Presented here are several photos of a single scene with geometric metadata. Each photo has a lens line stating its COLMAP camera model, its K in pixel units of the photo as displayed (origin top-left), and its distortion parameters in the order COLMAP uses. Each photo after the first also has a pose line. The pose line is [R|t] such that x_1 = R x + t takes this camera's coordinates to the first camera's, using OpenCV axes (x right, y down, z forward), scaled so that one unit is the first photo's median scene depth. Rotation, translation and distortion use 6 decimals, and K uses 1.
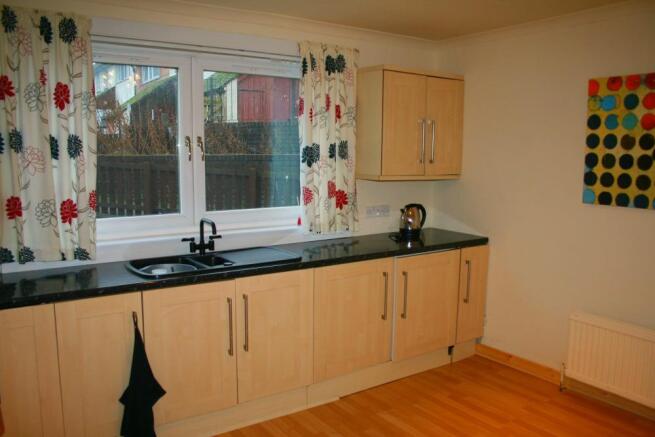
lens RADIAL K [[560.0, 0, 325.5], [0, 560.0, 205.3], [0, 0, 1]] dist [-0.004820, 0.003298]
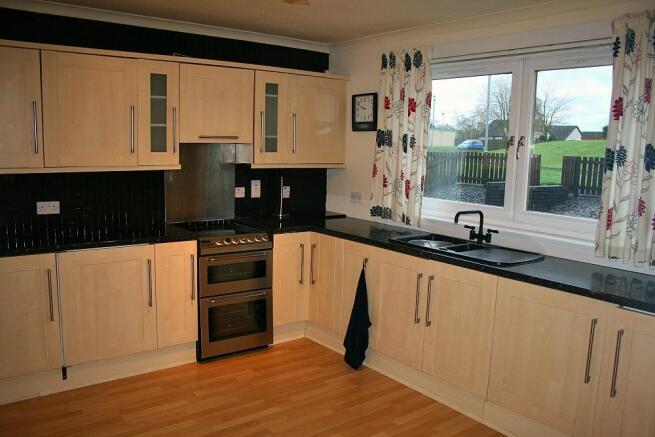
lens RADIAL K [[544.0, 0, 327.5], [0, 544.0, 218.5], [0, 0, 1]] dist [-0.110736, 0.003758]
pose [[0.066517, 0.132077, -0.989005, 0.864934], [-0.130270, 0.983866, 0.122629, -0.054930], [0.989245, 0.120681, 0.082649, 0.684137]]
